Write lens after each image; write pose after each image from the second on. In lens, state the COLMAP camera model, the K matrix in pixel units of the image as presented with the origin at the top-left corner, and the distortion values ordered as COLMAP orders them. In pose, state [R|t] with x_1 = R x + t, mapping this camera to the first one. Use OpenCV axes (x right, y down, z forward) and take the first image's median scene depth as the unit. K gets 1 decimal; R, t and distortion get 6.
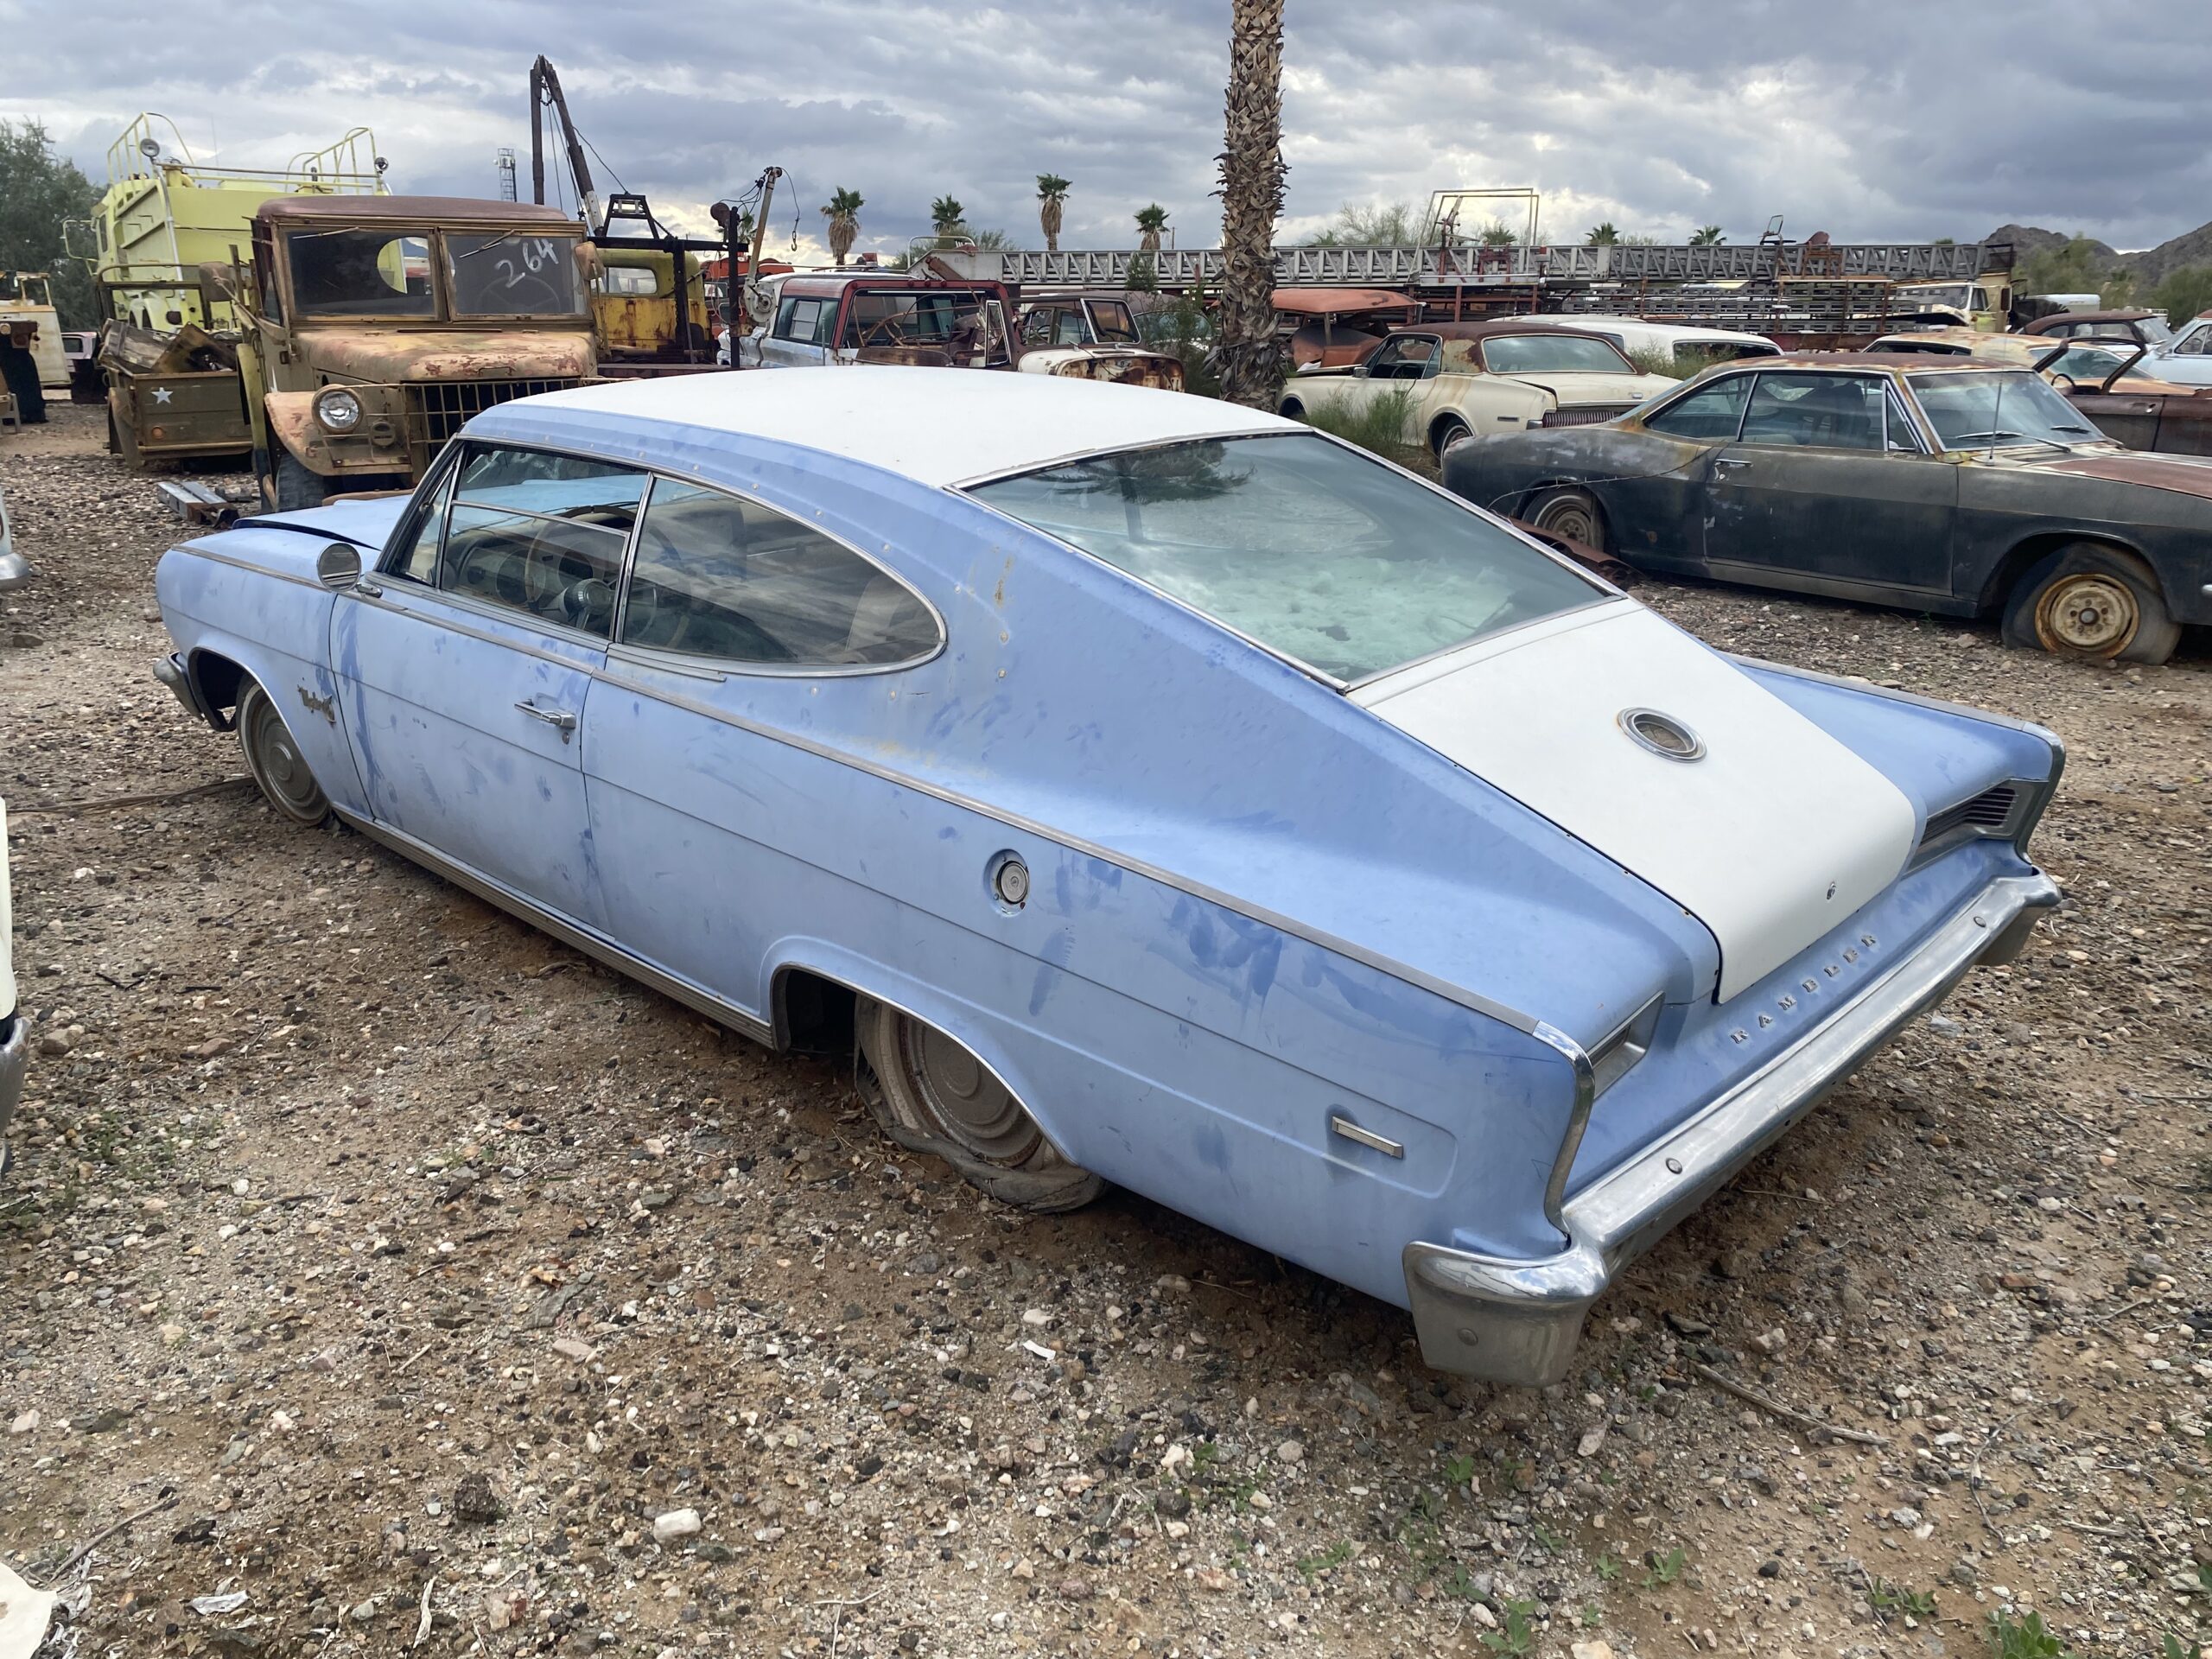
lens RADIAL K [[1663.9, 0, 1106.0], [0, 1663.9, 829.5], [0, 0, 1]] dist [0.008971, 0.000811]
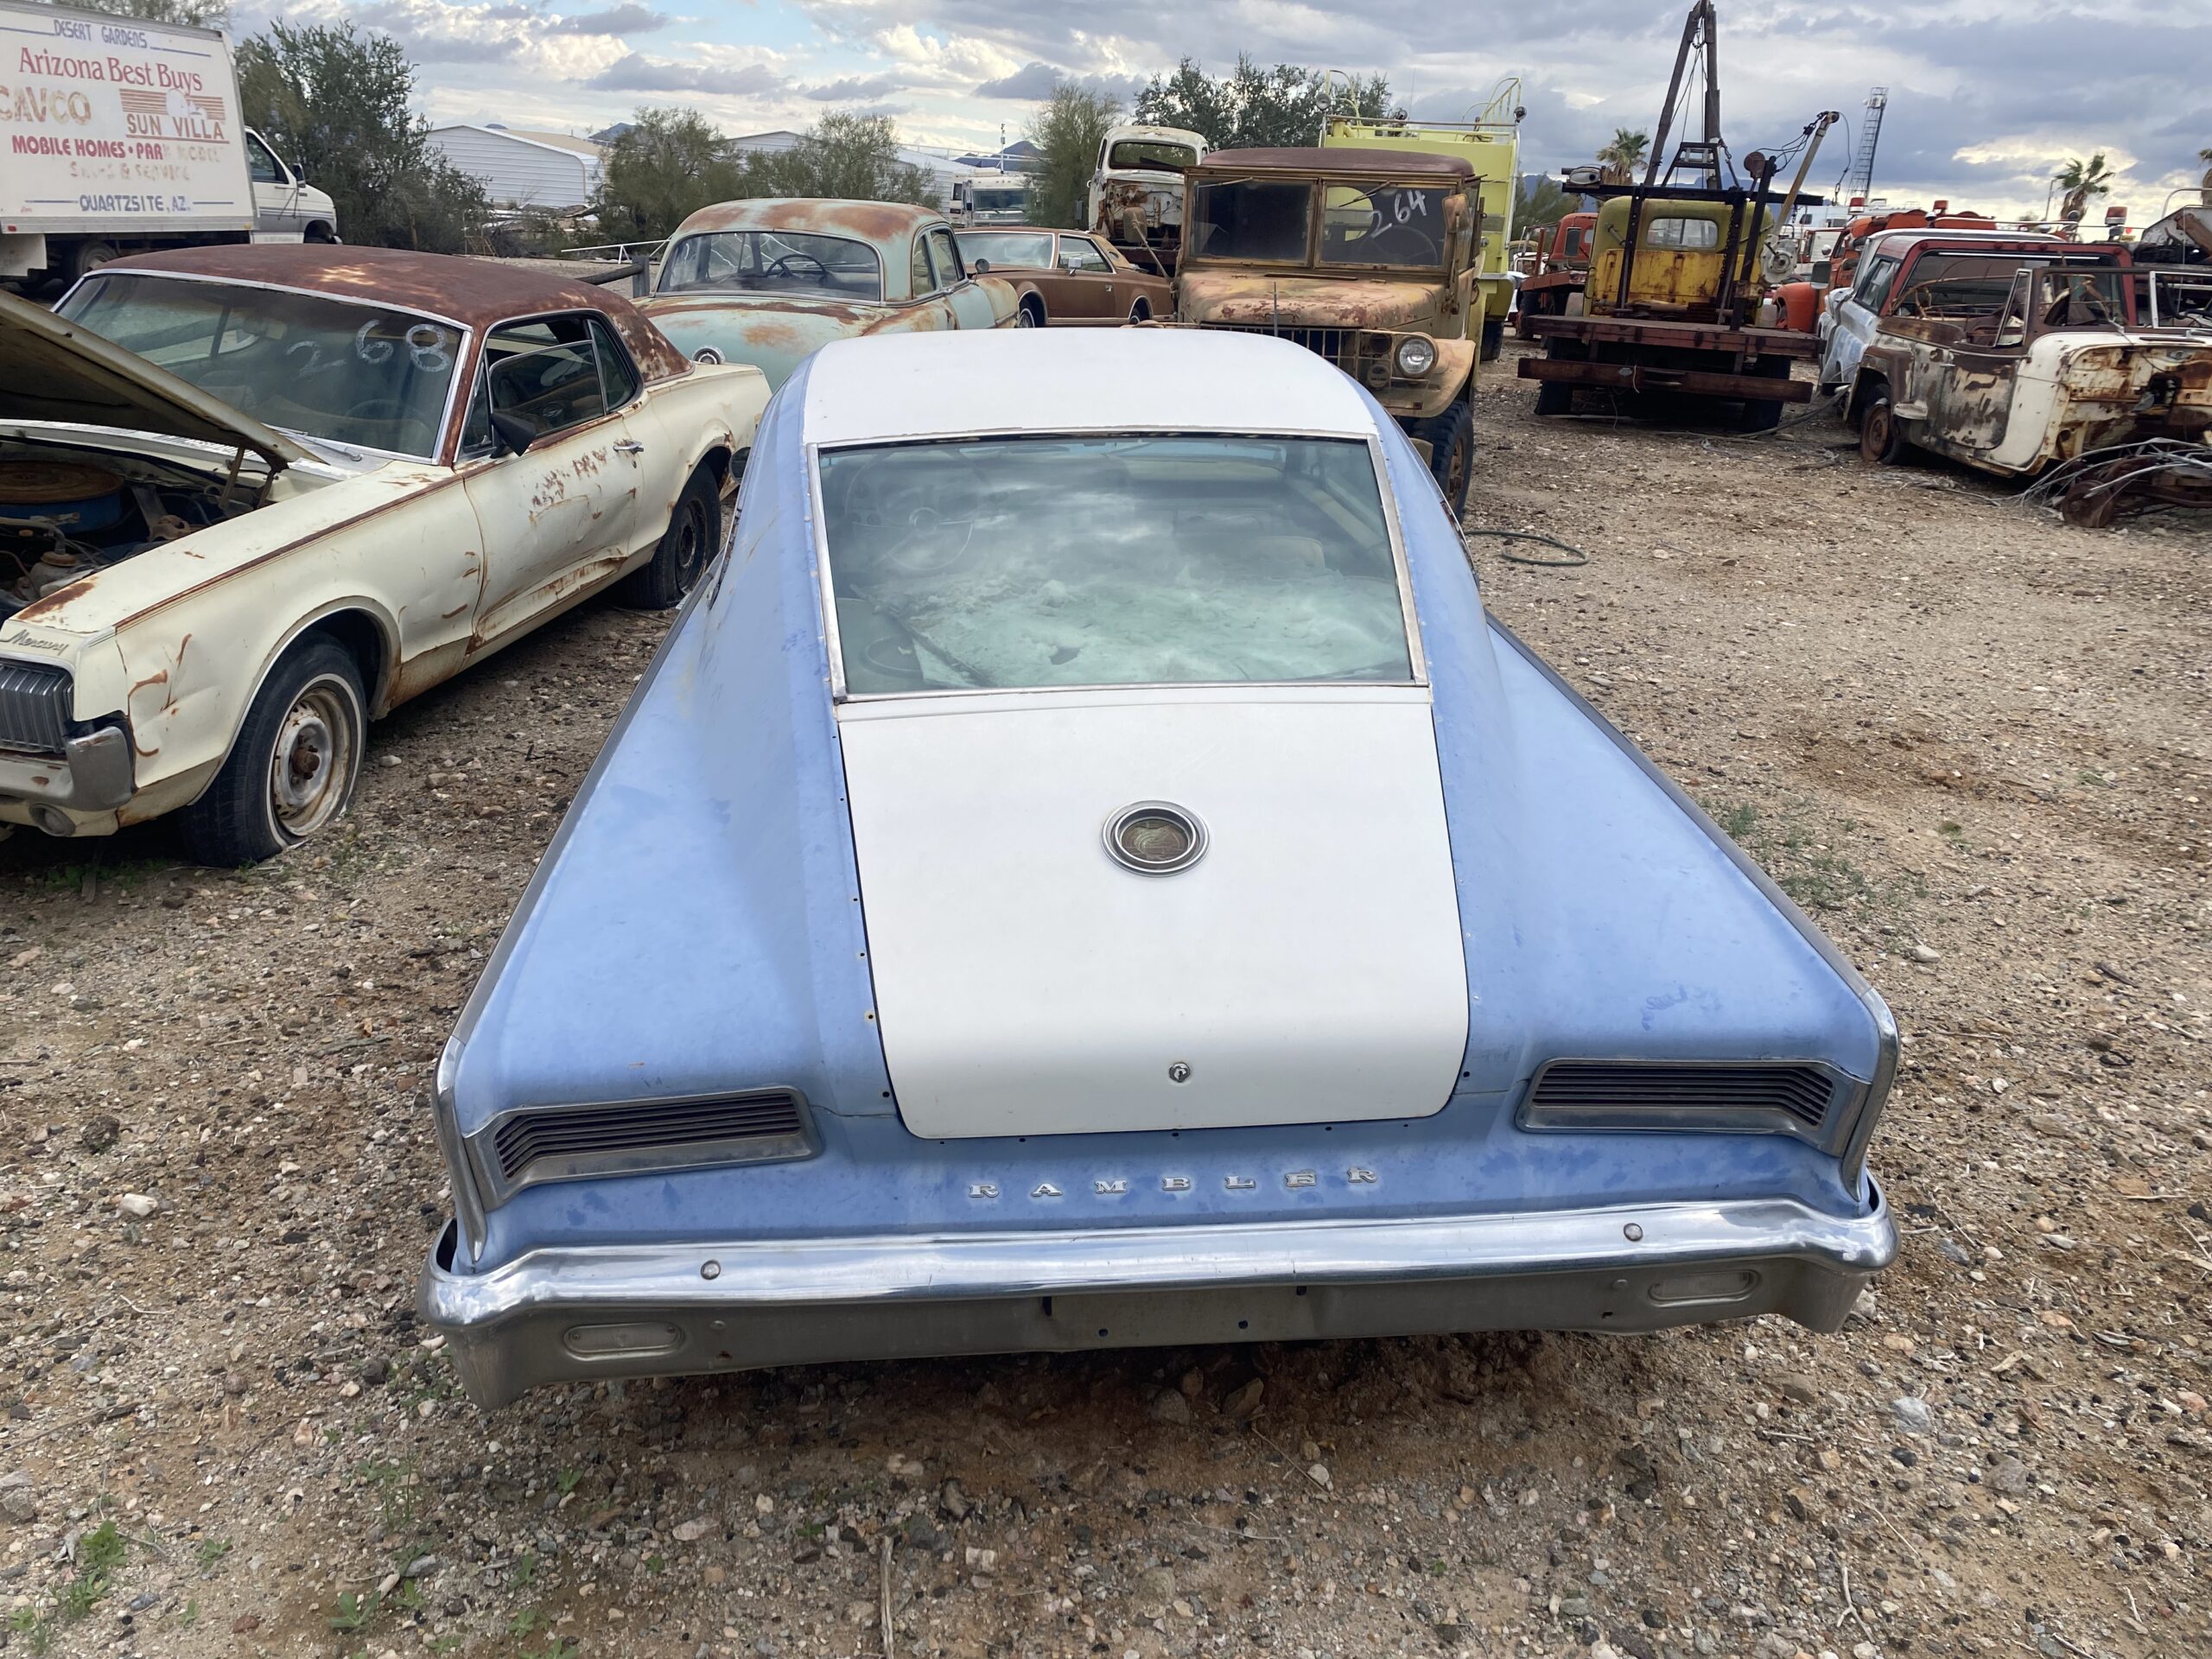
lens RADIAL K [[1676.3, 0, 1106.0], [0, 1676.3, 829.5], [0, 0, 1]] dist [0.017494, -0.003504]
pose [[0.751164, 0.250507, -0.610737, 0.246302], [-0.234443, 0.966120, 0.107926, -0.043179], [0.617081, 0.062113, 0.784444, 0.100110]]
